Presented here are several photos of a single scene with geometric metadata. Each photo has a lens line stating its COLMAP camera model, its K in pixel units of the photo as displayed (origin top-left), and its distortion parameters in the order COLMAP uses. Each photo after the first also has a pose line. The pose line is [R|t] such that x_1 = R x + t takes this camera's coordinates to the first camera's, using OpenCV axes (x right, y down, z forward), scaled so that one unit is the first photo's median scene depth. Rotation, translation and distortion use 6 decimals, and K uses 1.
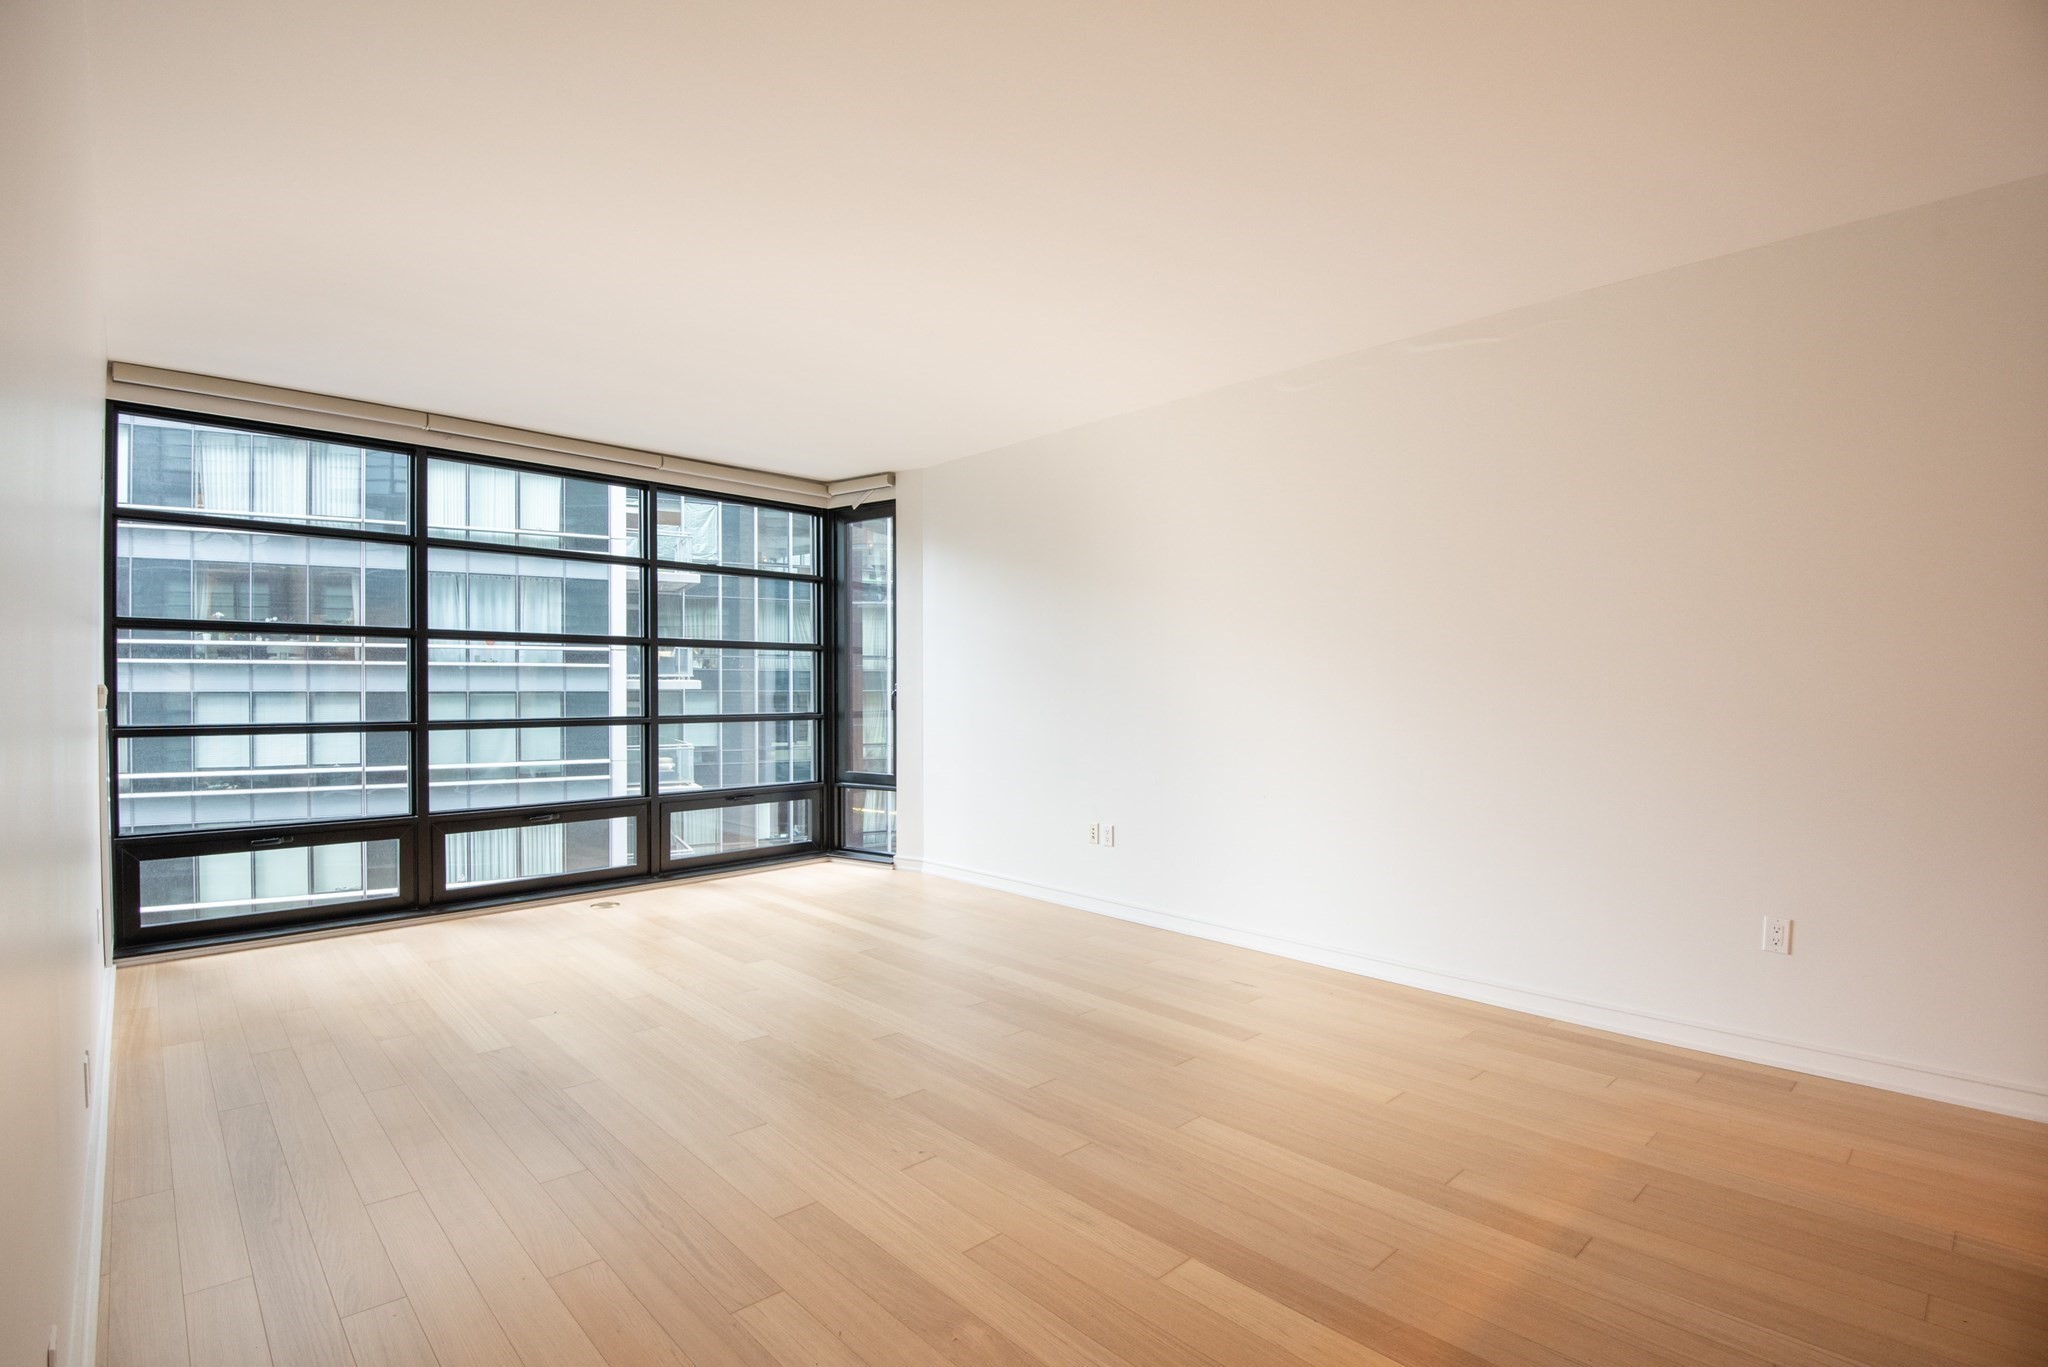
lens RADIAL K [[966.0, 0, 982.7], [0, 966.0, 696.6], [0, 0, 1]] dist [0.001143, -0.028739]
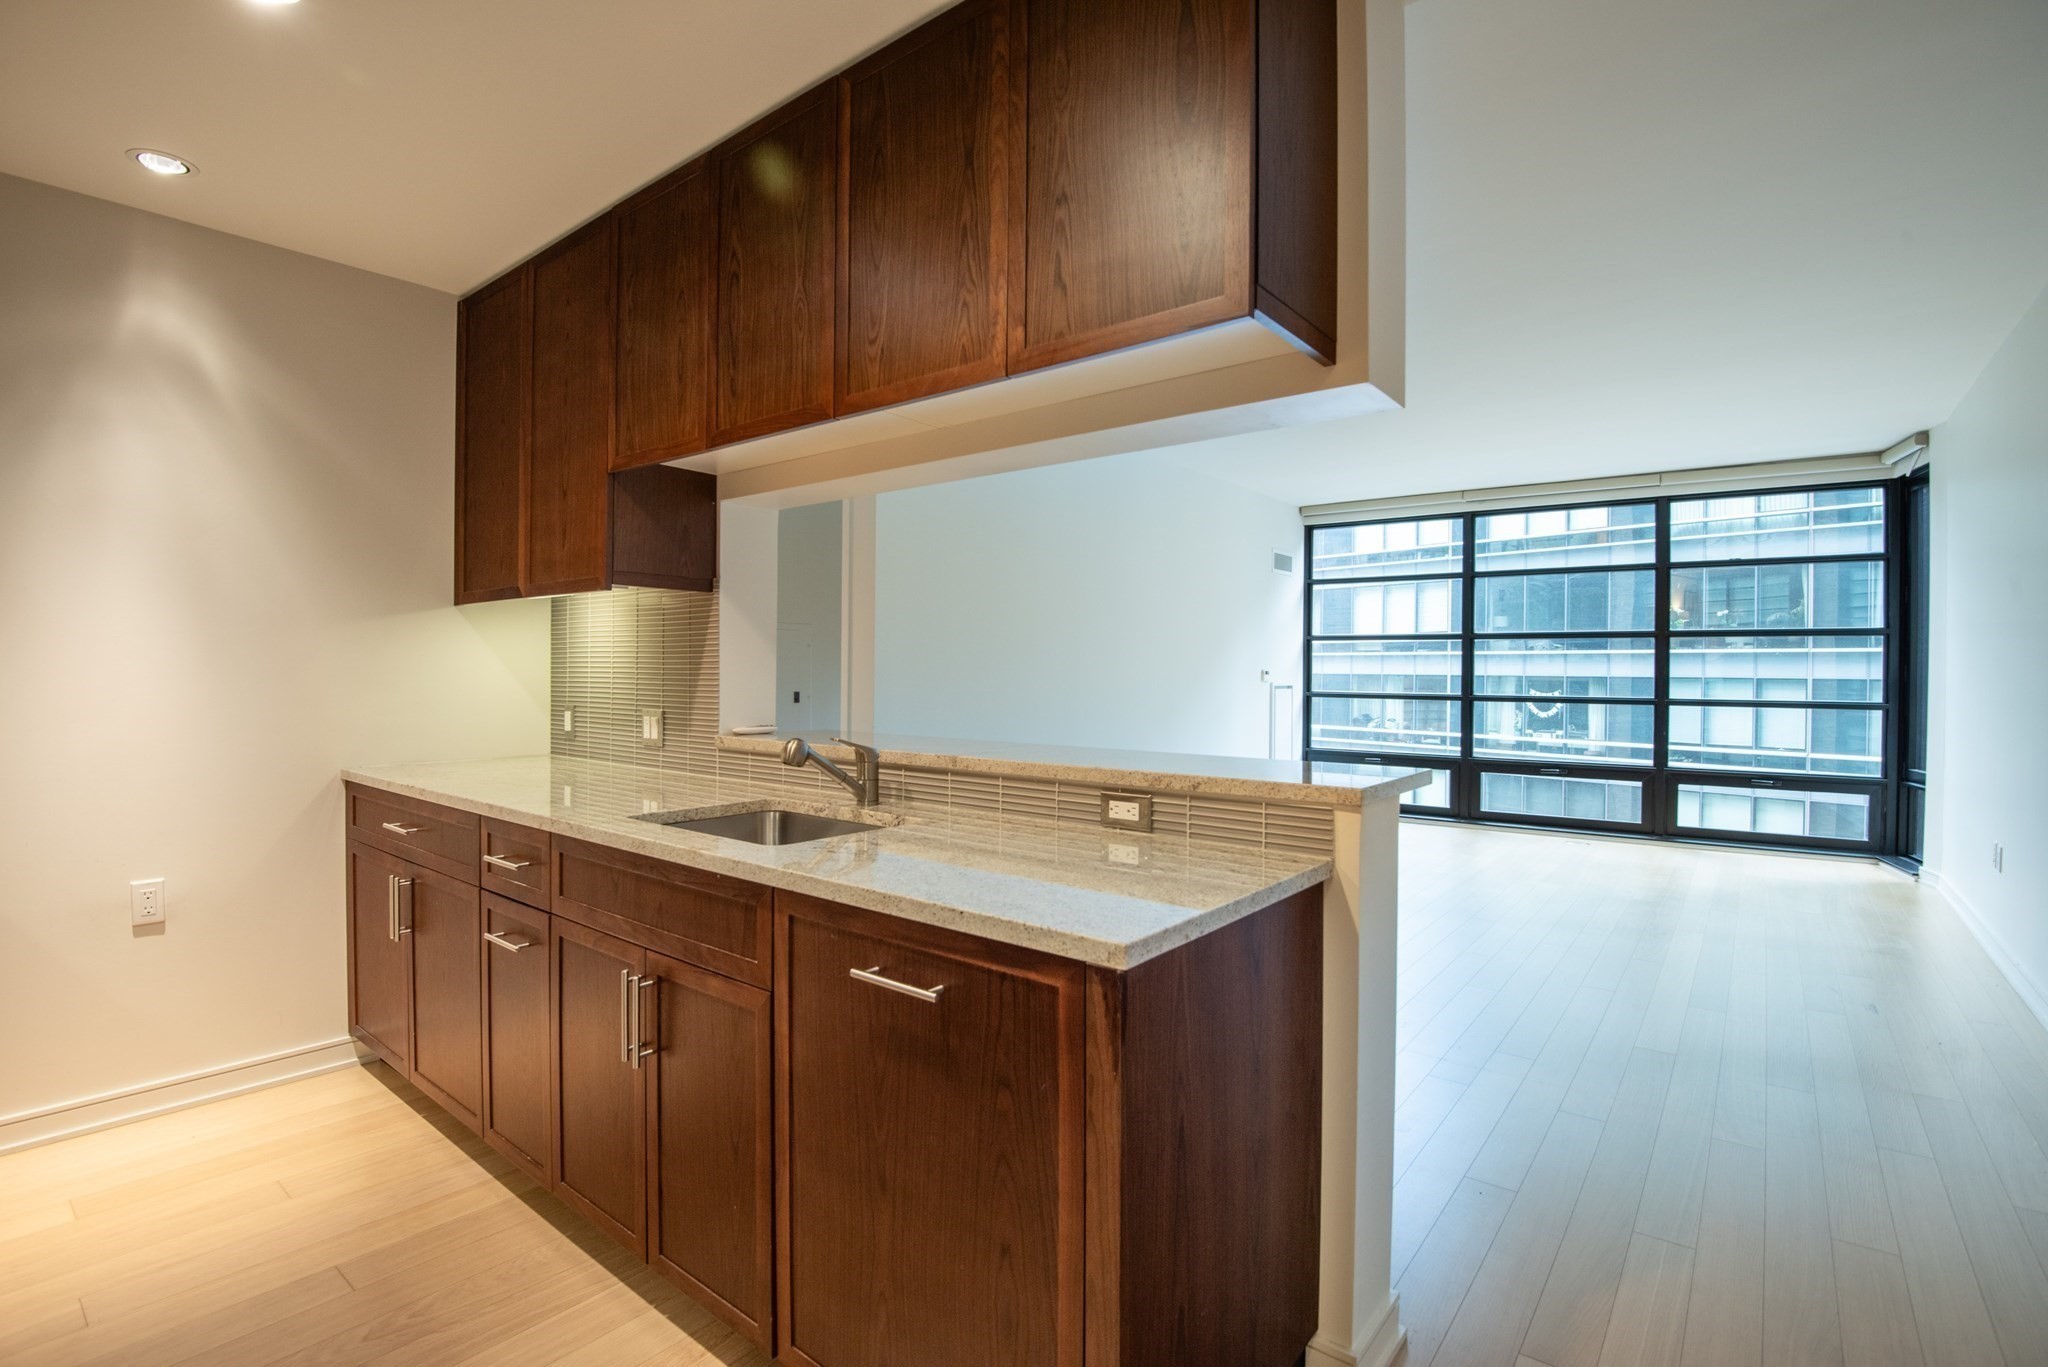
lens RADIAL K [[943.1, 0, 1029.0], [0, 943.1, 675.6], [0, 0, 1]] dist [-0.009510, -0.017142]
pose [[0.170455, 0.007000, -0.985341, 0.542189], [-0.015573, 0.999869, 0.004409, -0.000038], [0.985242, 0.014594, 0.170542, 0.056358]]
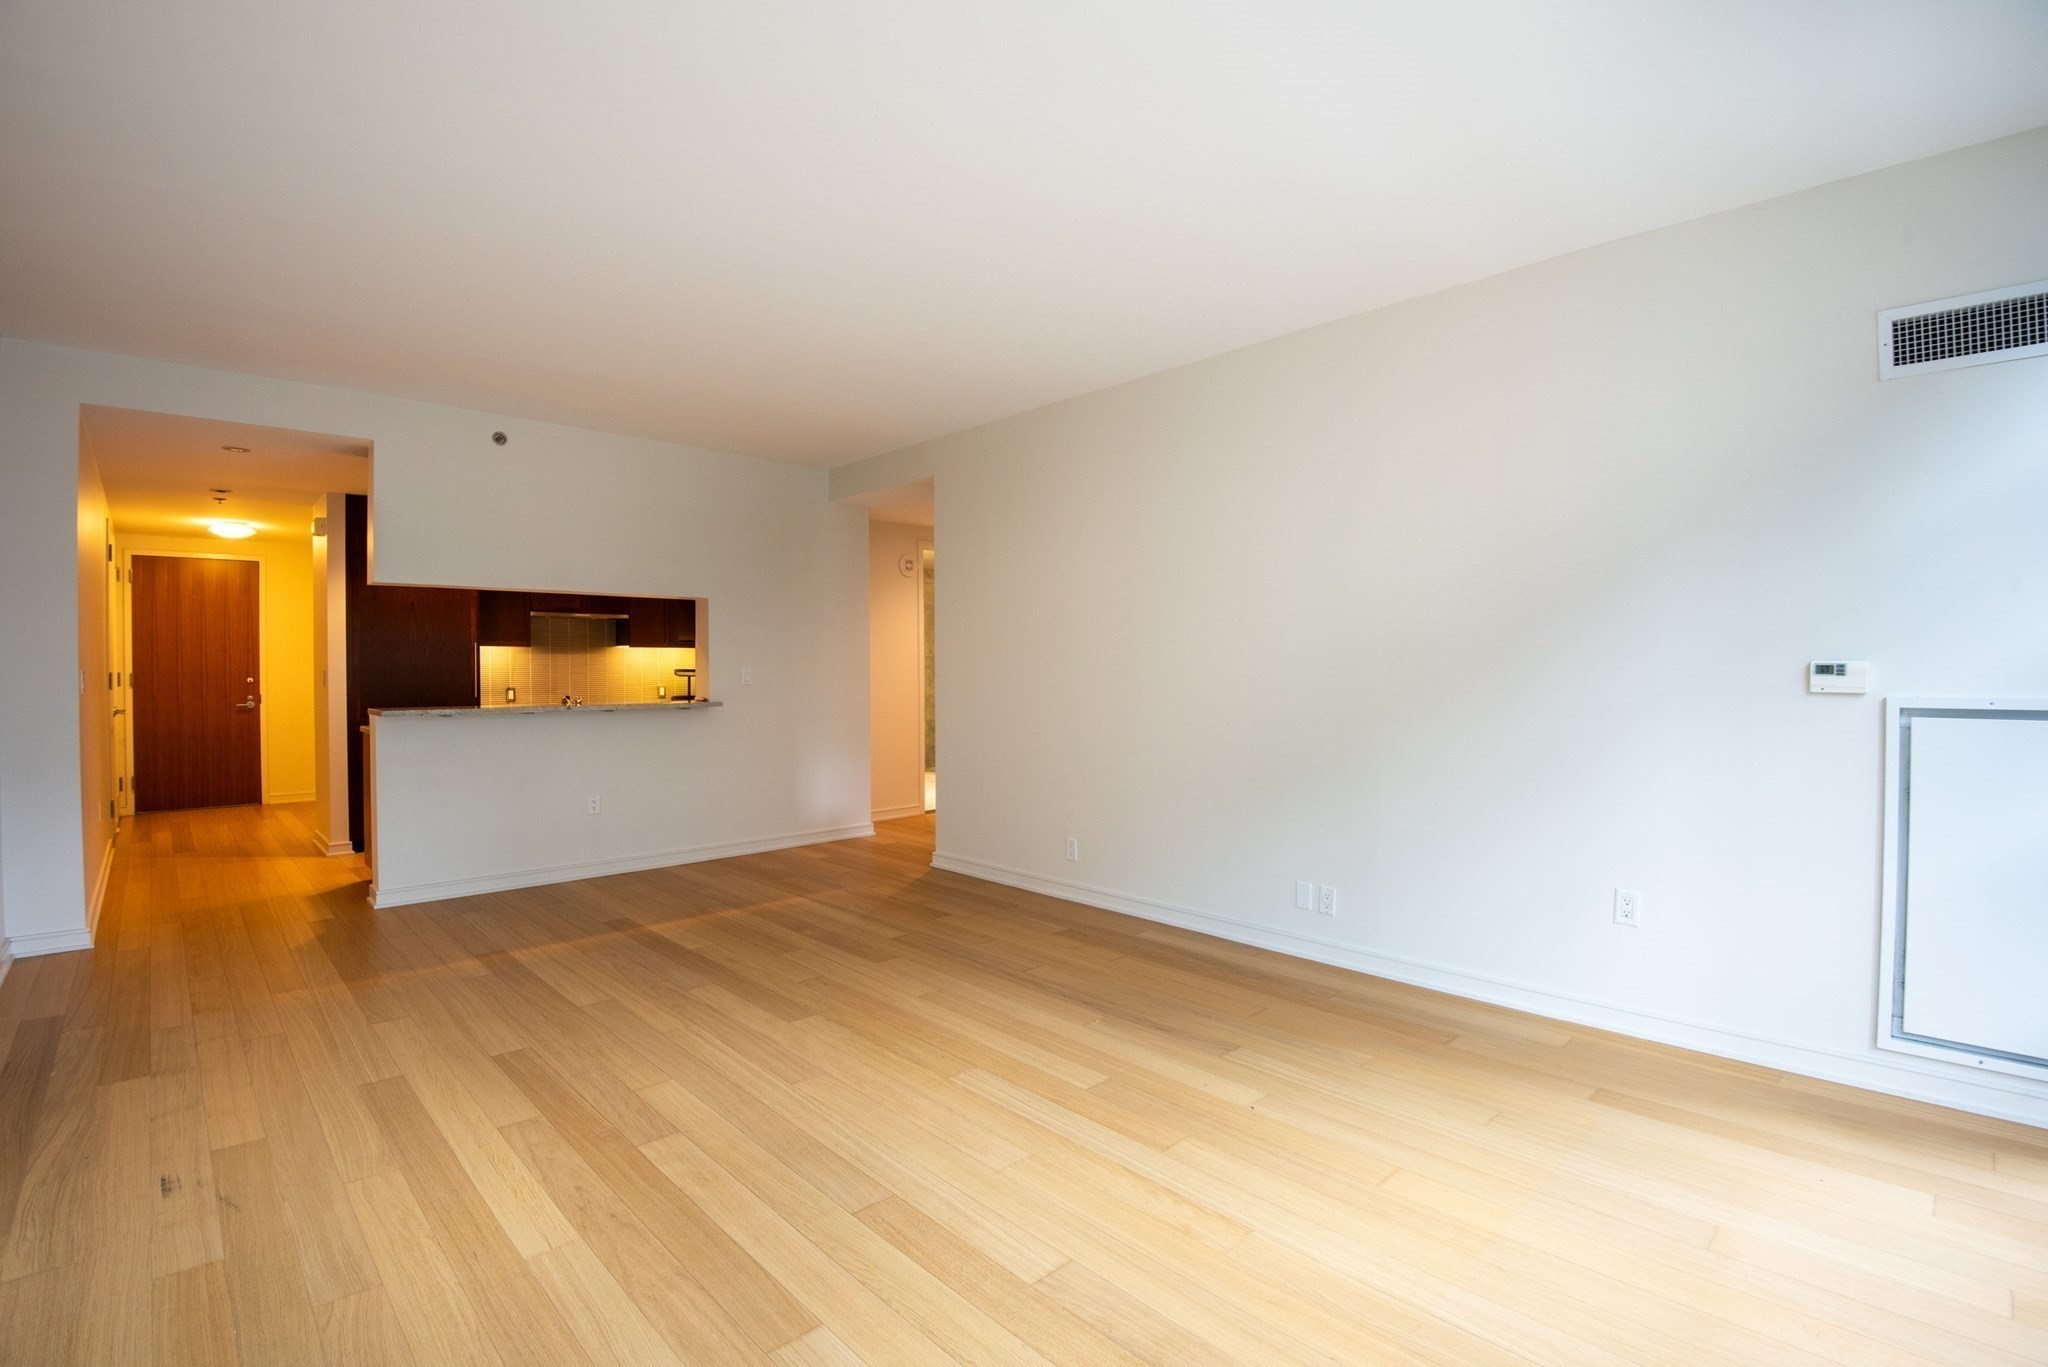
lens RADIAL K [[941.3, 0, 1031.5], [0, 941.3, 680.1], [0, 0, 1]] dist [-0.034305, -0.005612]
pose [[-0.999485, 0.003515, -0.031897, -0.129909], [0.002910, 0.999815, 0.019013, -0.006831], [0.031958, 0.018911, -0.999310, 0.874348]]
